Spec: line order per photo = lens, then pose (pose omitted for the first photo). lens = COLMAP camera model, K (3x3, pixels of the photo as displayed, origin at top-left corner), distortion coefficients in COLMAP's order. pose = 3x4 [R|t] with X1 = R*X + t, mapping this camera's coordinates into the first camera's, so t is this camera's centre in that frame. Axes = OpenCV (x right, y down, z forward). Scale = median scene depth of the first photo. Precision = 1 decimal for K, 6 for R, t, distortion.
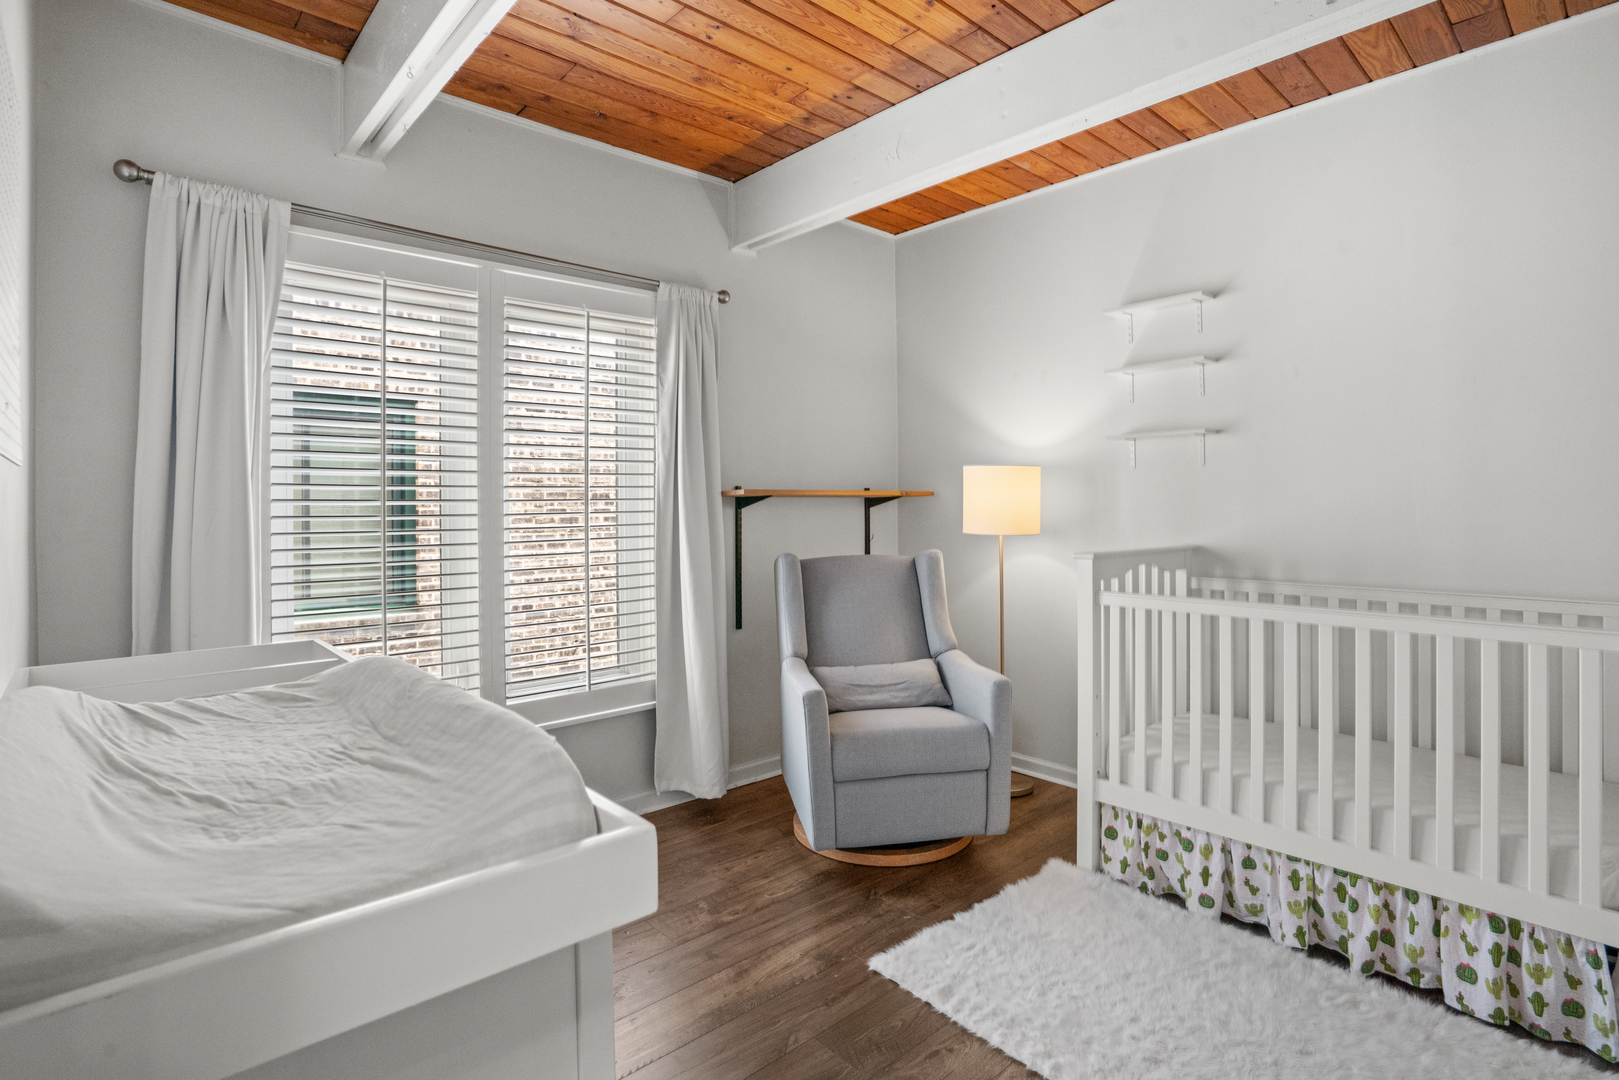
lens RADIAL K [[737.6, 0, 803.5], [0, 737.6, 537.6], [0, 0, 1]] dist [-0.000576, 0.000395]
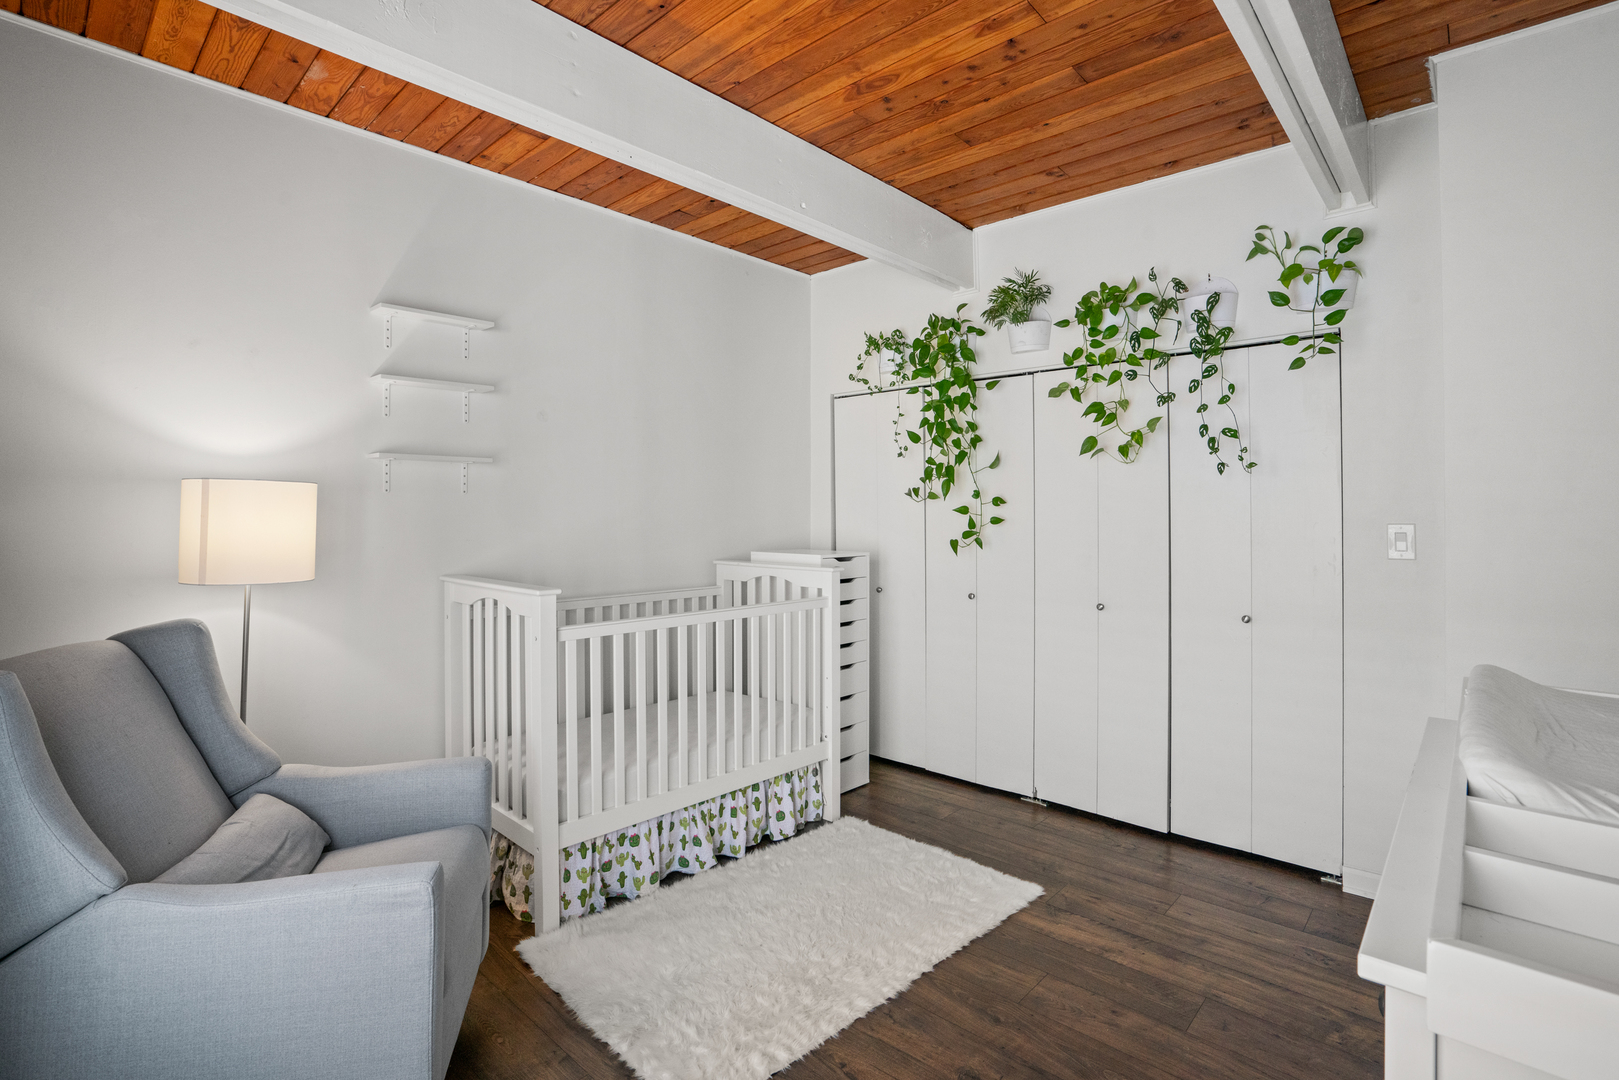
lens RADIAL K [[737.6, 0, 803.5], [0, 737.6, 537.6], [0, 0, 1]] dist [-0.000576, 0.000395]
pose [[-0.001399, -0.020307, 0.999793, -0.591223], [0.048623, 0.998610, 0.020351, -0.050749], [-0.998816, 0.048641, -0.000410, 0.730298]]
